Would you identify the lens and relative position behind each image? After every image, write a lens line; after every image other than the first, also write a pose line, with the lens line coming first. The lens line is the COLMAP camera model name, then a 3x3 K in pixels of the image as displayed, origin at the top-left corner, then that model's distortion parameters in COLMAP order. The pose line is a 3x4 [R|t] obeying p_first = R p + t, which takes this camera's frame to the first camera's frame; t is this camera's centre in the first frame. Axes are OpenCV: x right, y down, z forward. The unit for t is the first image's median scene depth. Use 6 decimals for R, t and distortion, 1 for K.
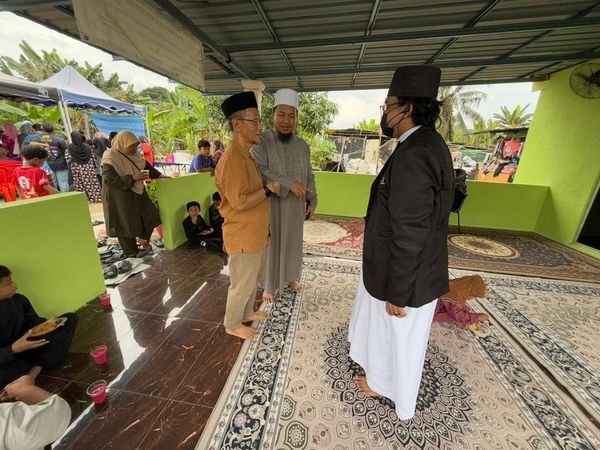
lens RADIAL K [[239.0, 0, 297.7], [0, 239.0, 225.3], [0, 0, 1]] dist [-0.000800, -0.000032]
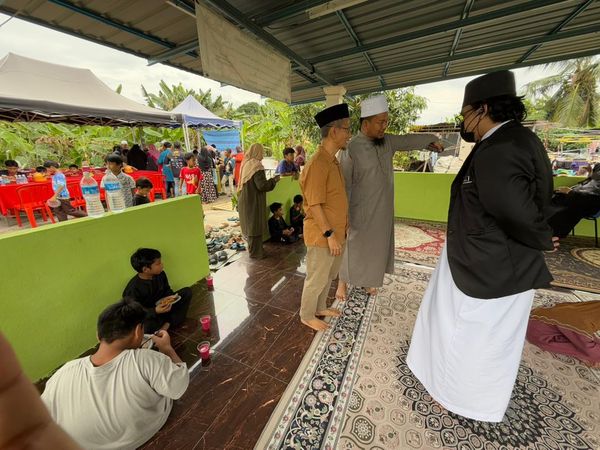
lens RADIAL K [[239.0, 0, 297.7], [0, 239.0, 225.3], [0, 0, 1]] dist [-0.000800, -0.000032]
pose [[0.949782, 0.036256, -0.310804, 0.005132], [-0.039289, 0.999222, -0.003503, 0.005539], [0.310435, 0.015538, 0.950468, -0.027090]]
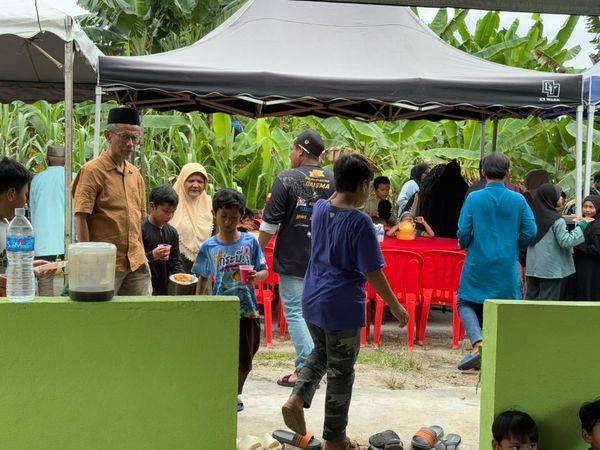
lens RADIAL K [[852.4, 0, 300.0], [0, 852.4, 225.0], [0, 0, 1]] dist [0.149660, -0.035534]
pose [[0.320991, 0.009308, -0.947036, 0.362013], [-0.303297, 0.948300, -0.093480, -0.085525], [0.897204, 0.317240, 0.307219, 0.318788]]
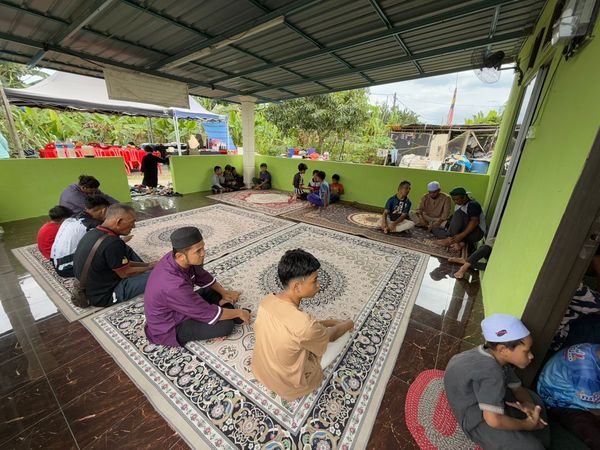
lens RADIAL K [[238.5, 0, 294.6], [0, 238.5, 226.7], [0, 0, 1]] dist [0.000362, 0.000189]
pose [[0.887869, 0.137994, -0.438915, 1.044450], [-0.136373, 0.990025, 0.035397, 0.142555], [0.439422, 0.028428, 0.897831, -0.230757]]
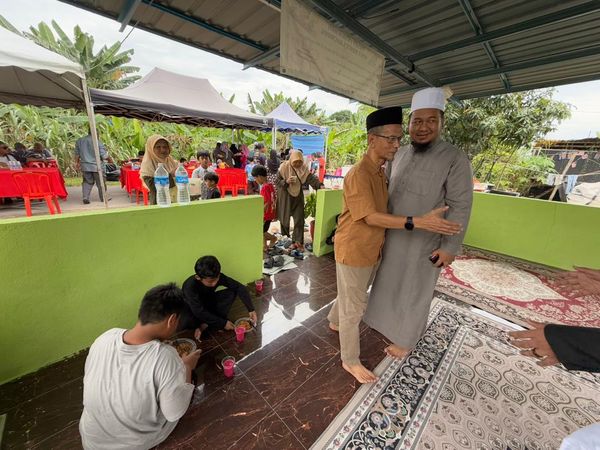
lens RADIAL K [[239.0, 0, 297.7], [0, 239.0, 225.3], [0, 0, 1]] dist [-0.000800, -0.000032]
pose [[0.794850, 0.167044, -0.583361, -0.000745], [-0.201155, 0.979538, 0.006407, -0.018738], [0.572495, 0.112253, 0.812188, 0.061722]]
